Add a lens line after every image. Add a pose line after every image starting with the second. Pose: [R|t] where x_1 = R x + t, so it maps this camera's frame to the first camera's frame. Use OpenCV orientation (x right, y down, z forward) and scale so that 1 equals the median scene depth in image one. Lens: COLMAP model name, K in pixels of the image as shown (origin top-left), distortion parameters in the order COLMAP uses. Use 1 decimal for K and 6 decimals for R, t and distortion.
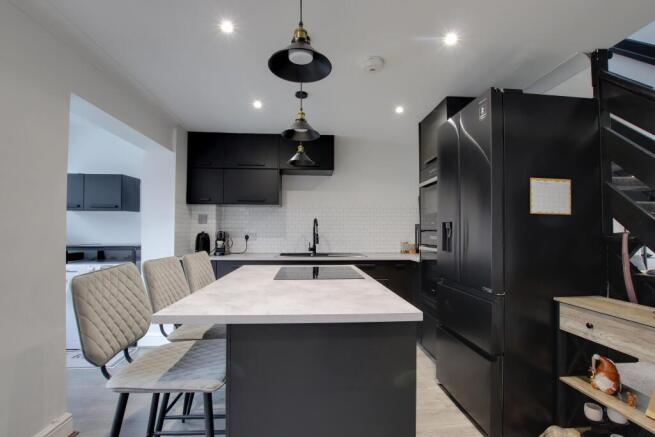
lens RADIAL K [[313.3, 0, 328.3], [0, 313.3, 218.9], [0, 0, 1]] dist [-0.023744, 0.000592]
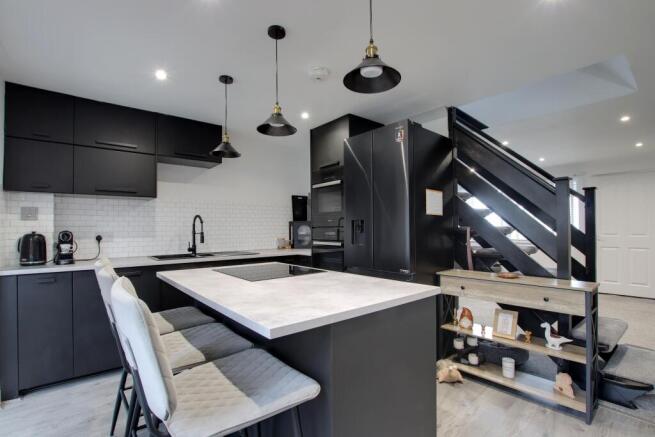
lens RADIAL K [[313.3, 0, 326.4], [0, 313.3, 220.2], [0, 0, 1]] dist [-0.023744, 0.000592]
pose [[0.805505, 0.002609, 0.592584, -0.282546], [-0.012082, 0.999855, 0.012021, -0.001352], [-0.592466, -0.016843, 0.805419, 0.064079]]
